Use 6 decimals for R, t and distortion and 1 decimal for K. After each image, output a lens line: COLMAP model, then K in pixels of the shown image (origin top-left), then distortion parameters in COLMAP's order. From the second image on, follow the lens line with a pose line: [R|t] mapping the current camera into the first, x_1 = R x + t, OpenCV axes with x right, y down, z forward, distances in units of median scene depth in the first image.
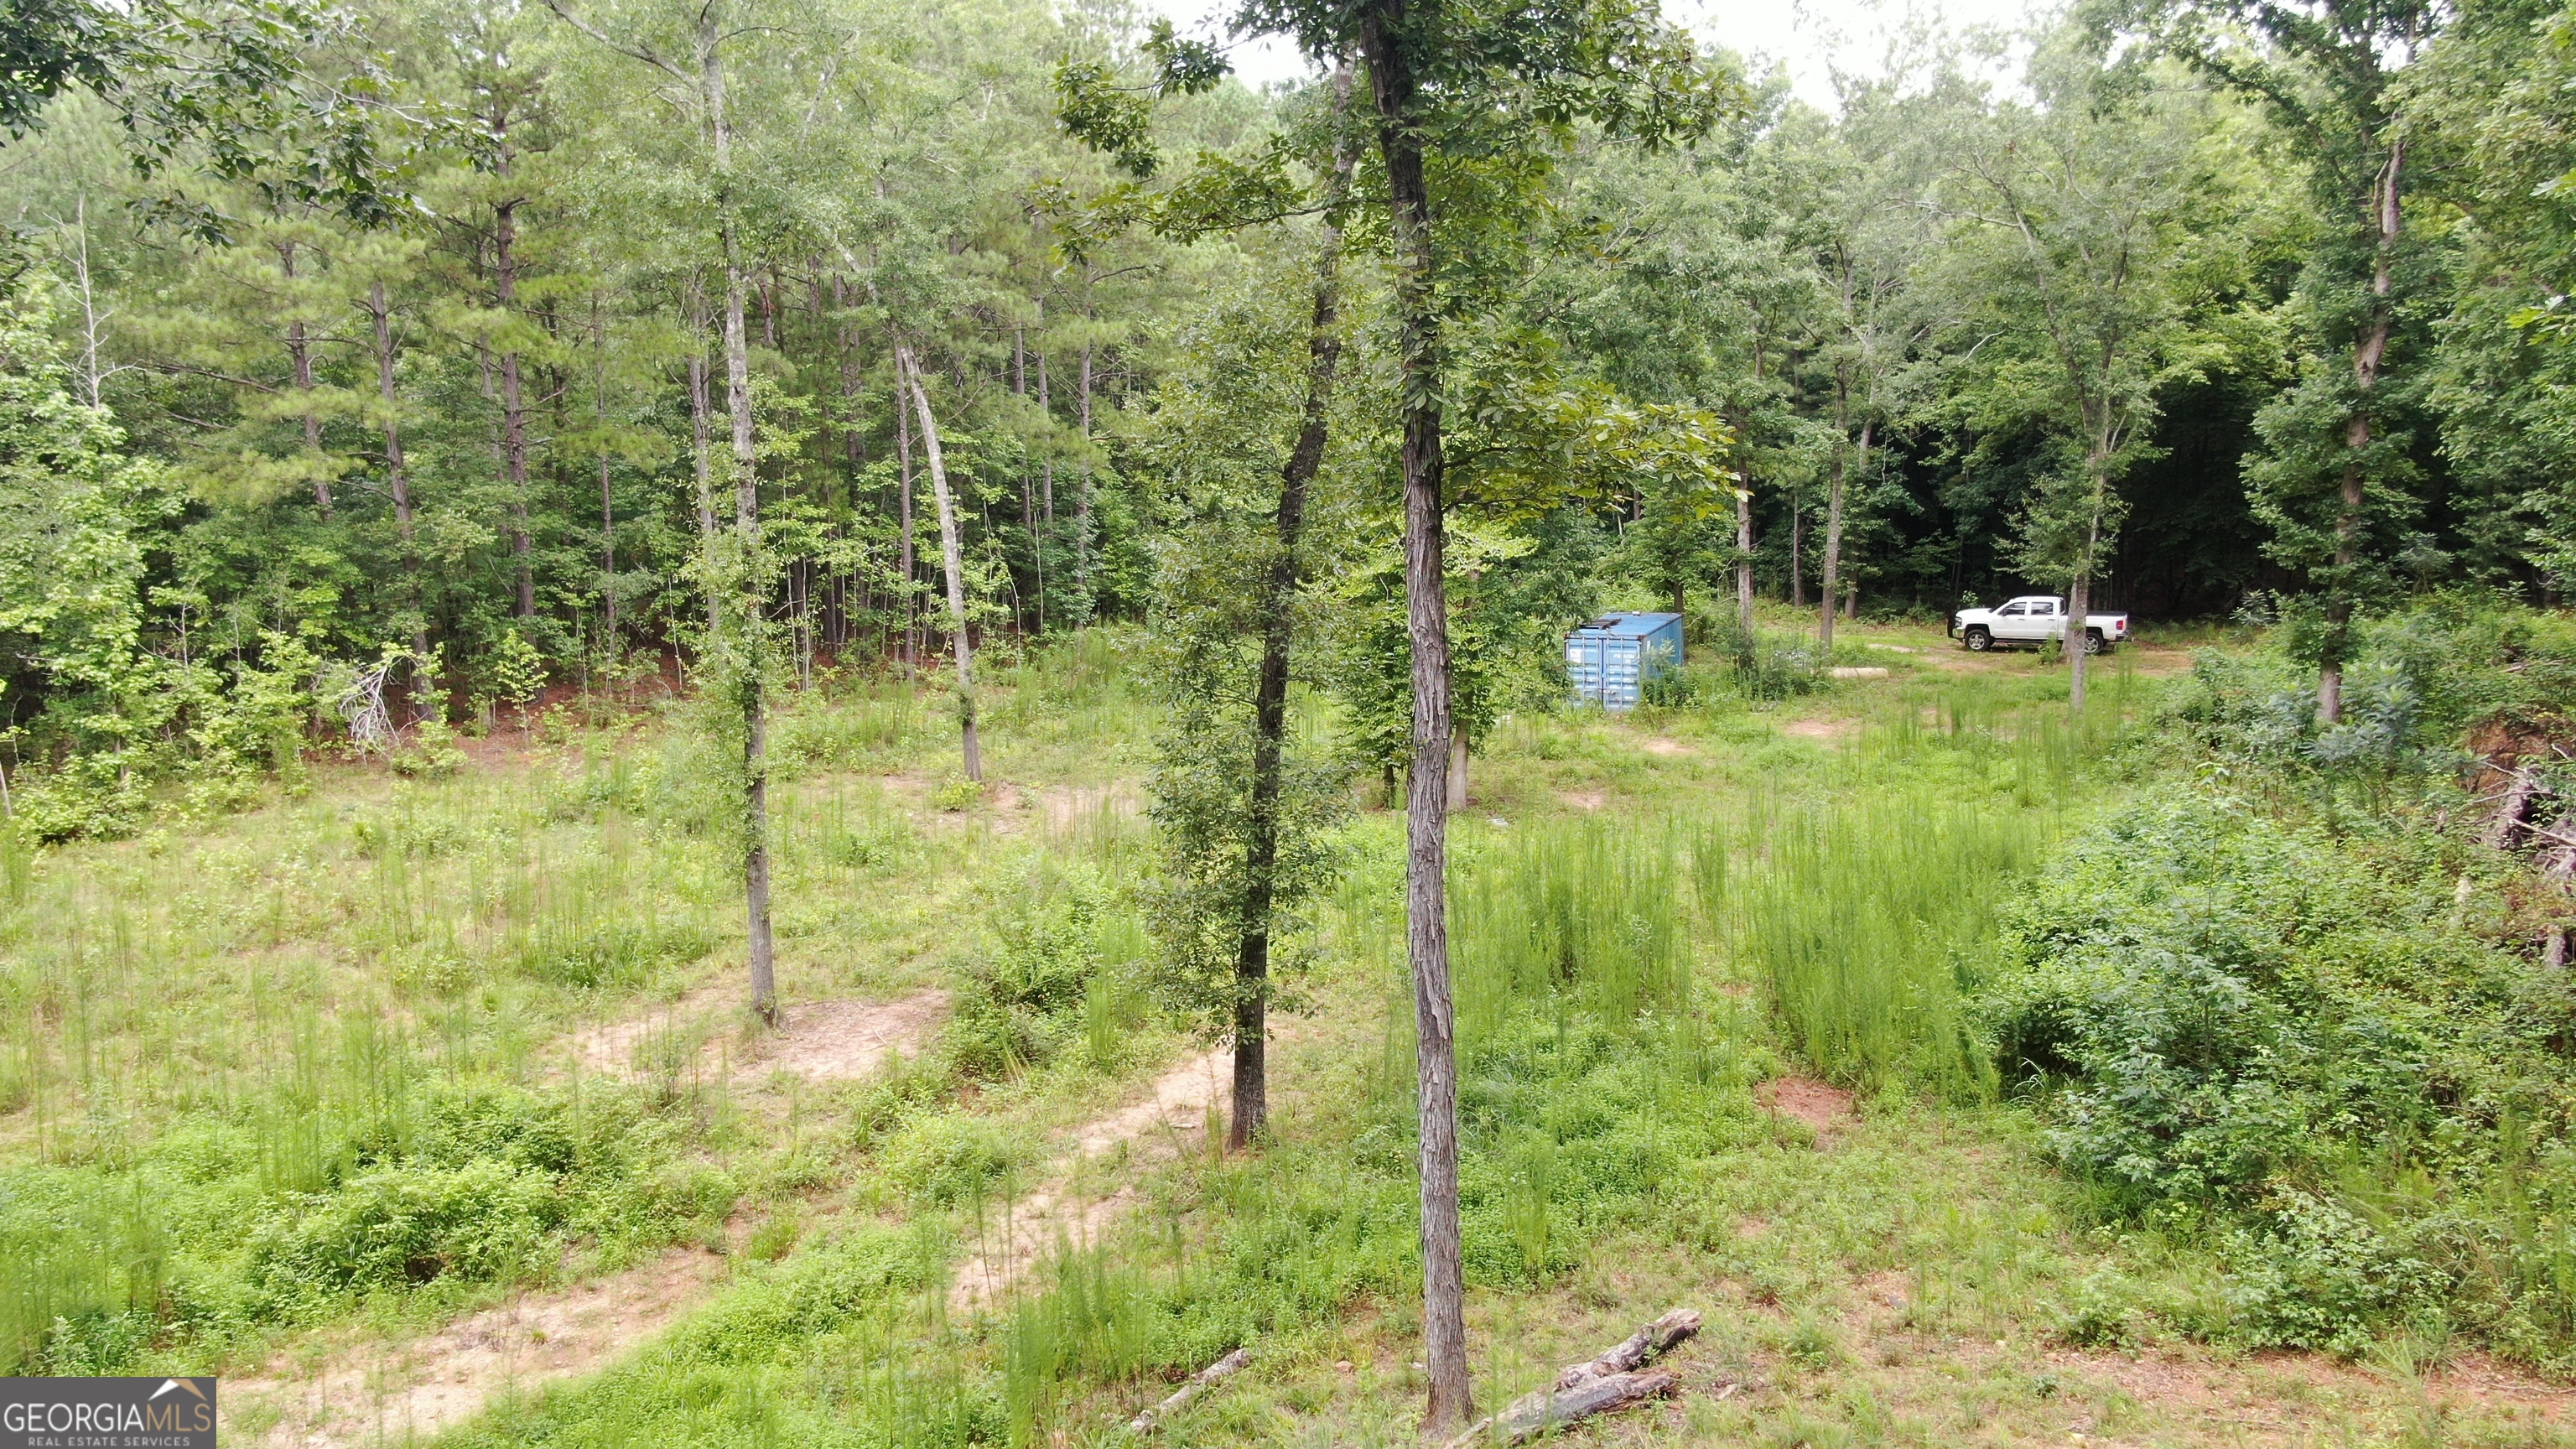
lens RADIAL K [[1871.8, 0, 1289.1], [0, 1871.8, 723.0], [0, 0, 1]] dist [-0.009306, -0.000153]
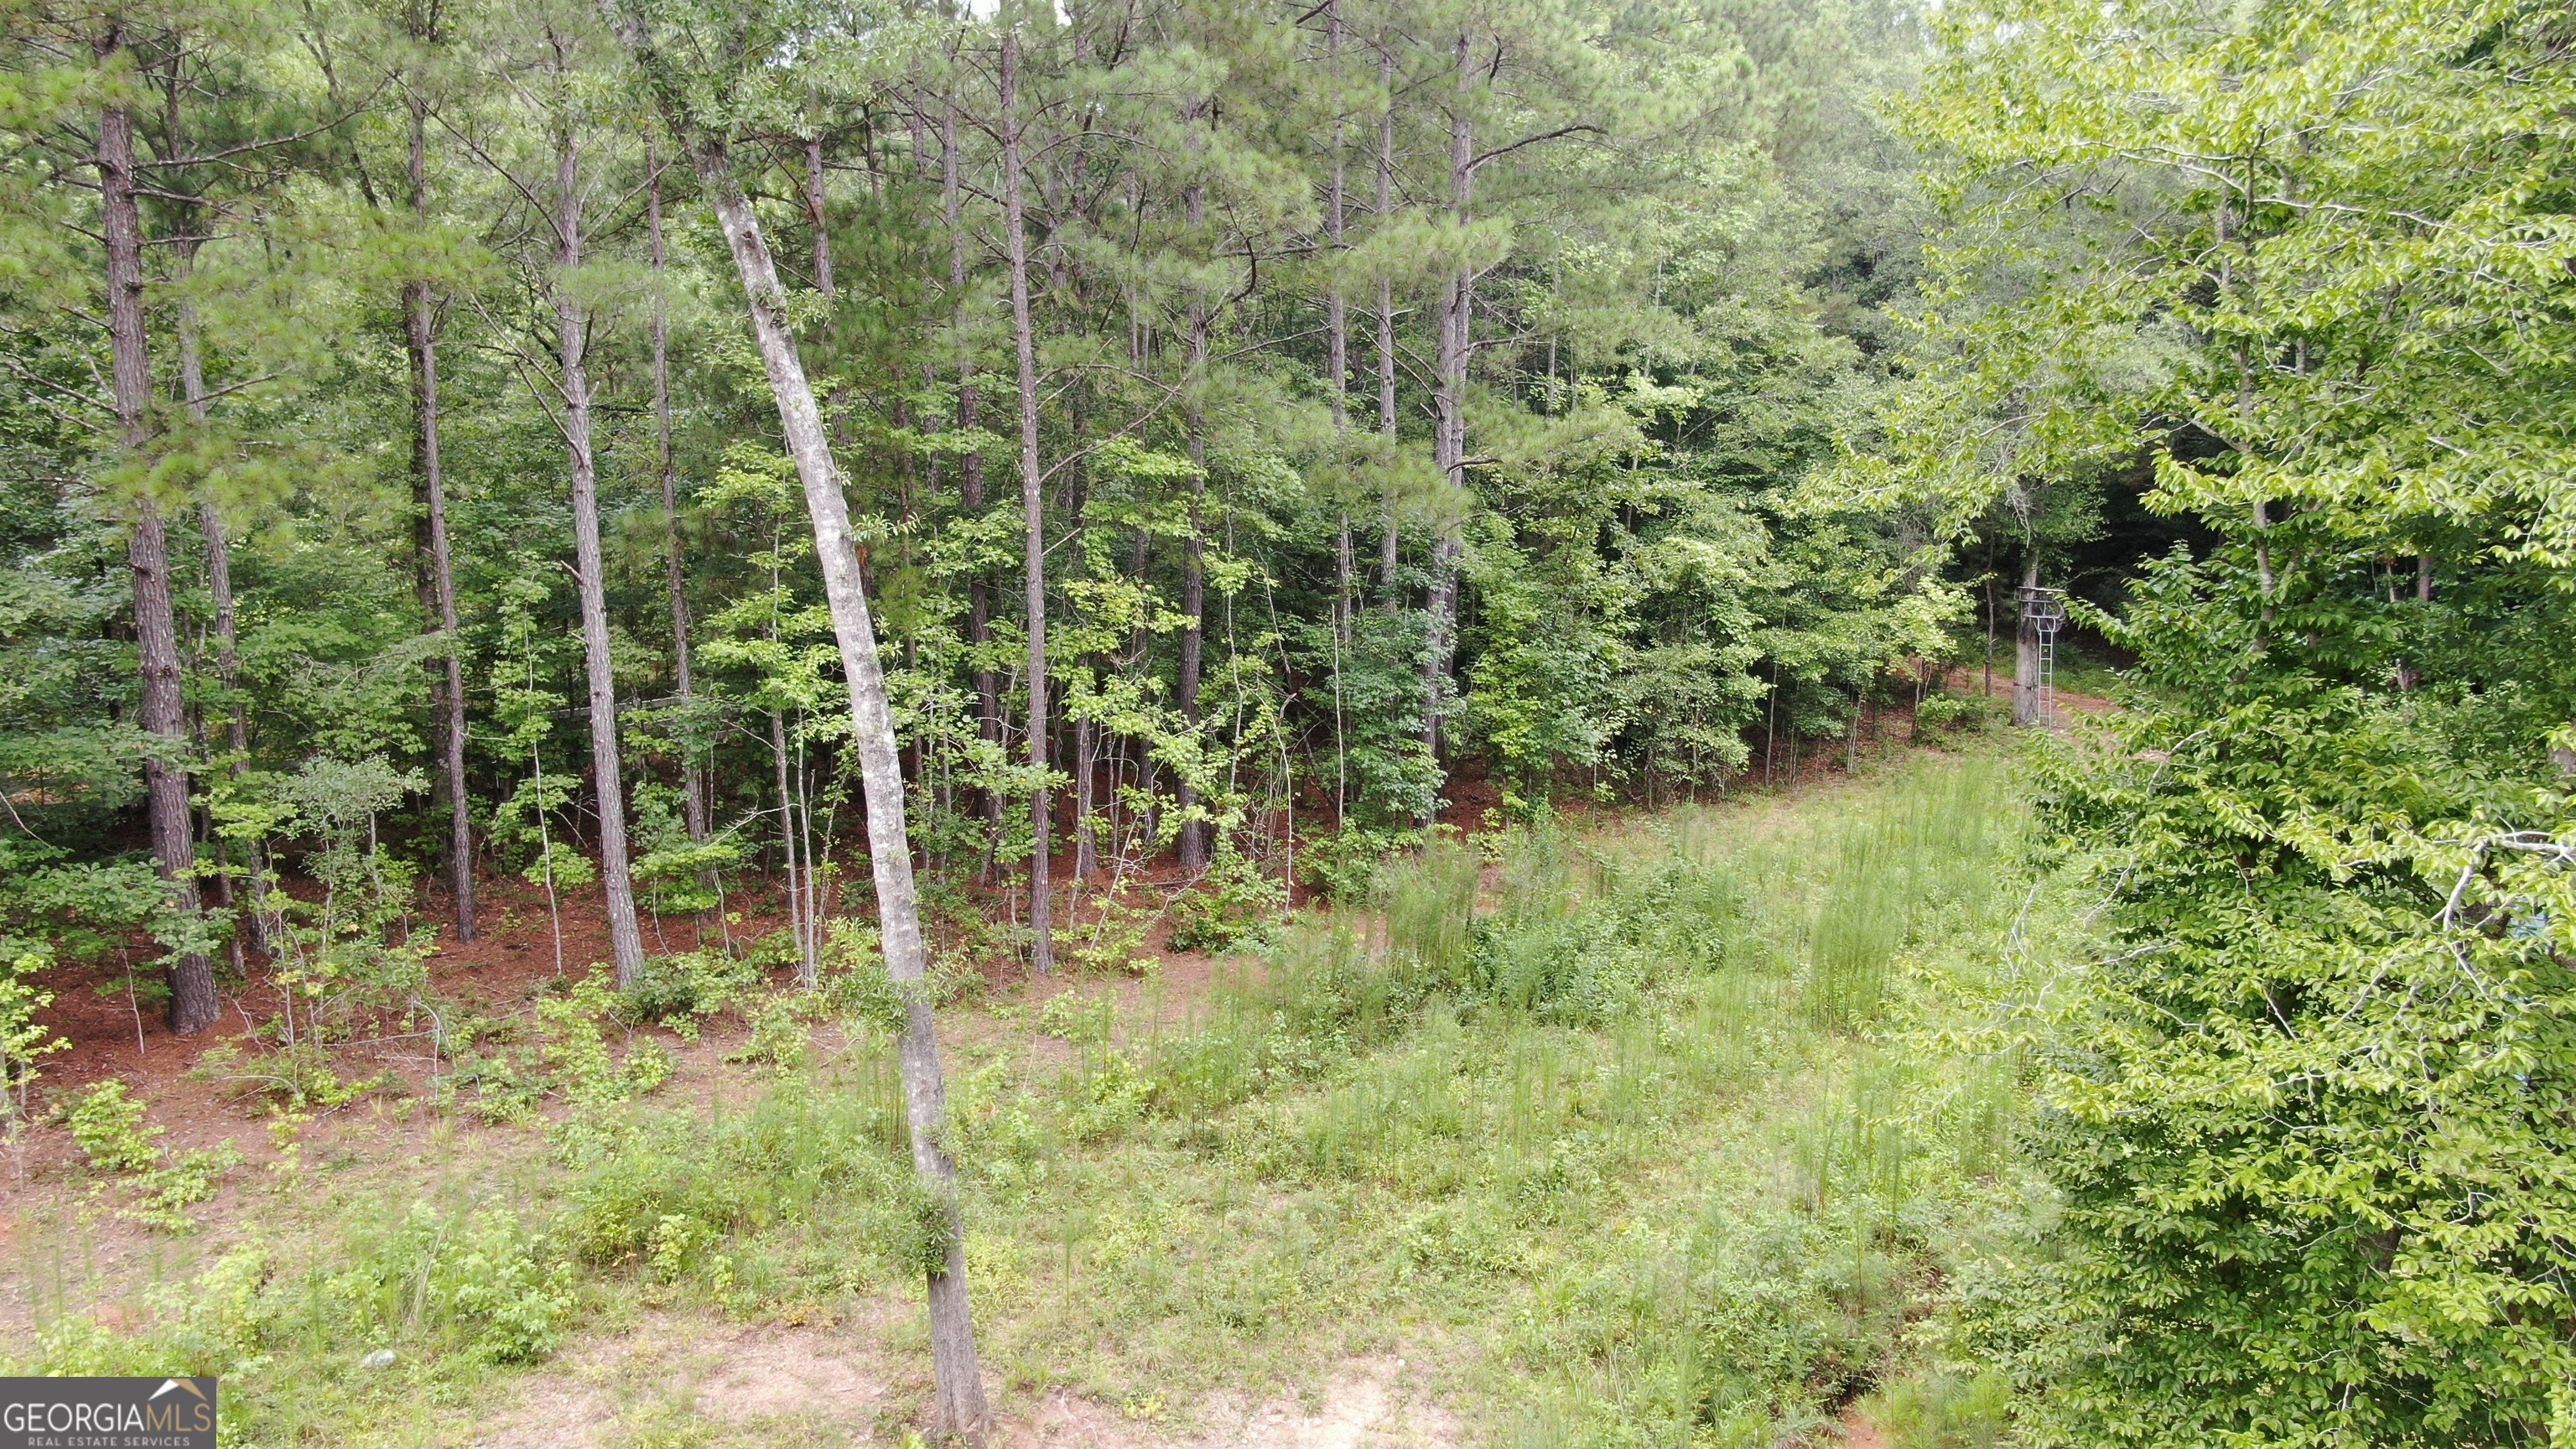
lens RADIAL K [[1871.8, 0, 1286.3], [0, 1871.8, 726.6], [0, 0, 1]] dist [-0.009306, -0.000153]
pose [[0.965956, 0.046648, -0.254467, -0.015196], [-0.044589, 0.998909, 0.013859, -0.085860], [0.254836, -0.002040, 0.966982, 0.498747]]
